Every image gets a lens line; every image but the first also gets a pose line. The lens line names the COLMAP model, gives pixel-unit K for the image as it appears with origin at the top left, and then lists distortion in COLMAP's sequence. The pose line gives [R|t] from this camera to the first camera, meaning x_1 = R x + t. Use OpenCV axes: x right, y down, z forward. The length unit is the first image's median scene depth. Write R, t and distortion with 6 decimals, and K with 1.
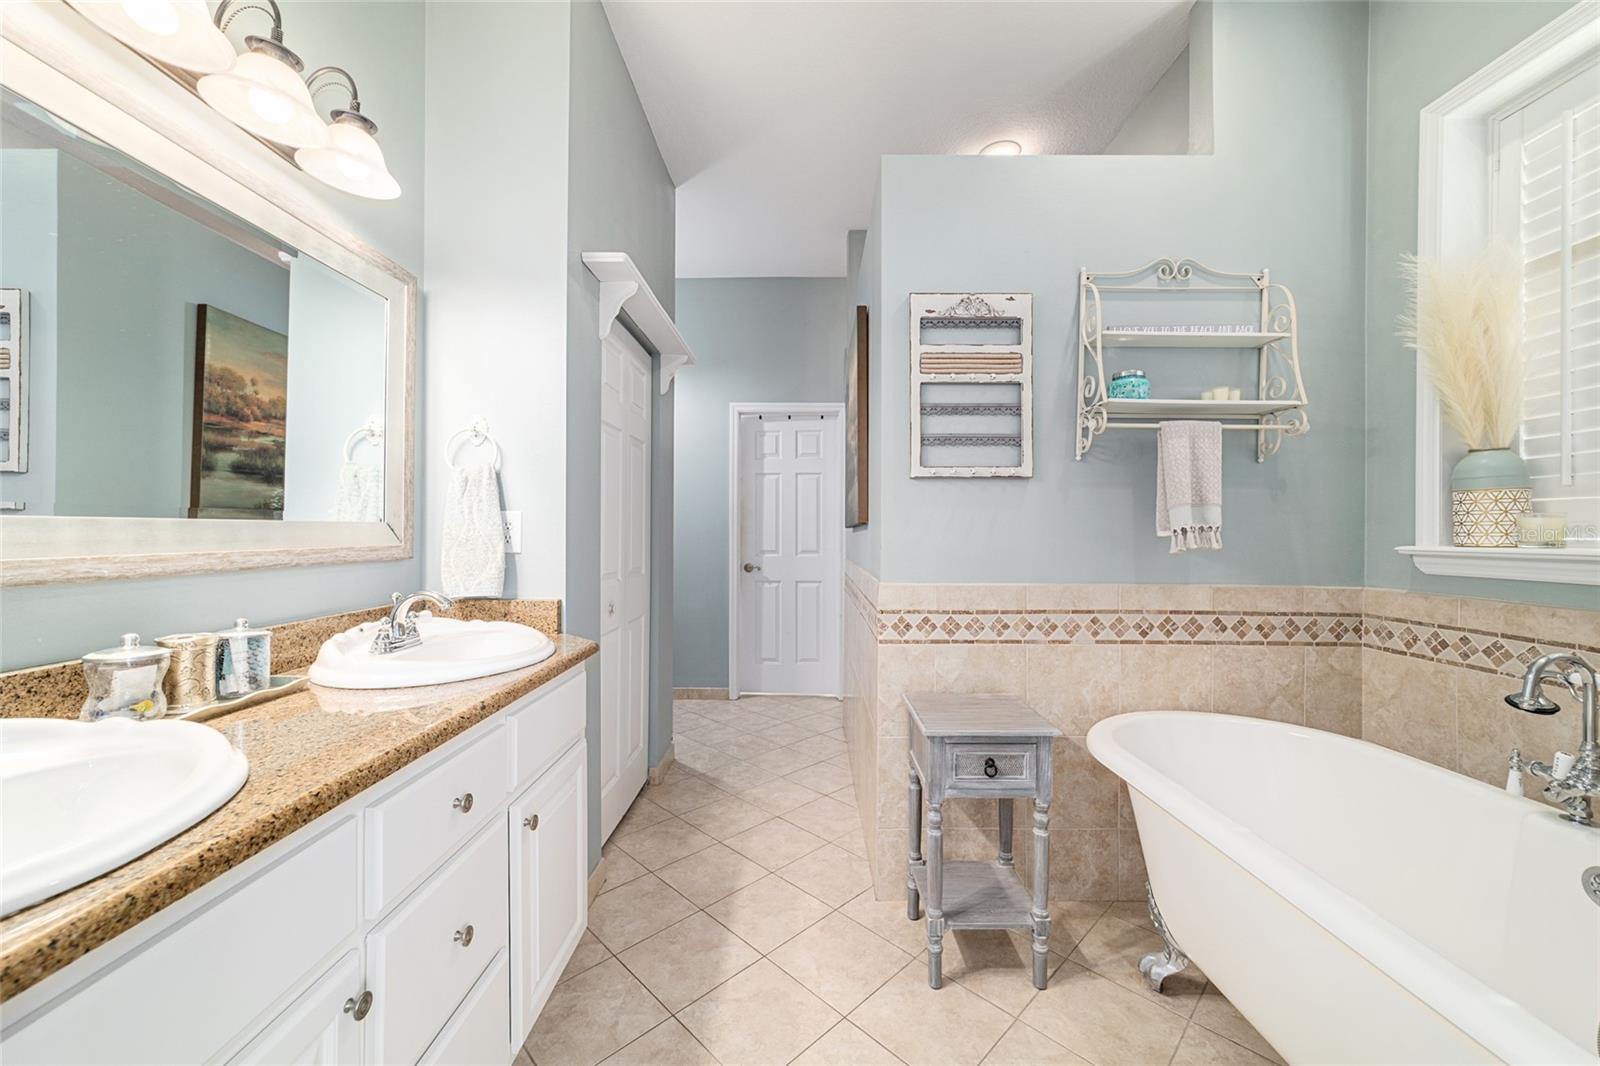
lens RADIAL K [[611.9, 0, 797.0], [0, 611.9, 531.1], [0, 0, 1]] dist [-0.018653, 0.008195]
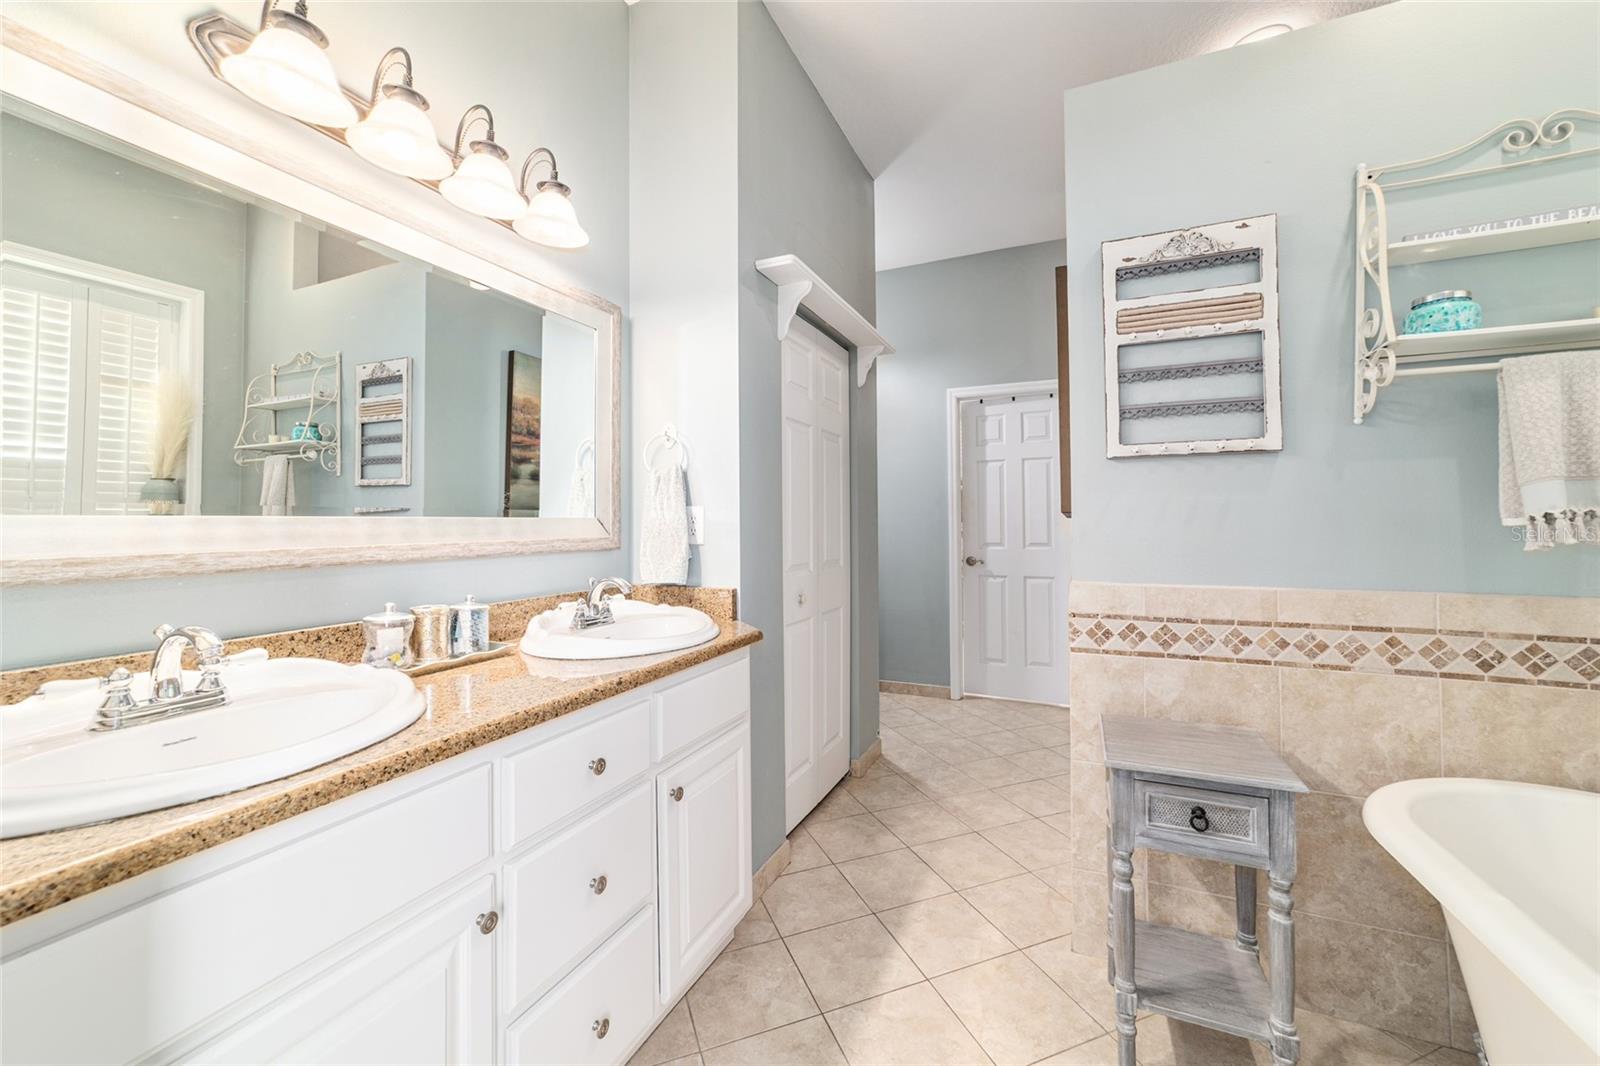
lens RADIAL K [[617.5, 0, 801.9], [0, 617.5, 514.5], [0, 0, 1]] dist [-0.019190, 0.008900]
pose [[0.918350, -0.012919, -0.395559, 0.134367], [0.007765, 0.999863, -0.014628, -0.000139], [0.395694, 0.010362, 0.918324, 0.049944]]
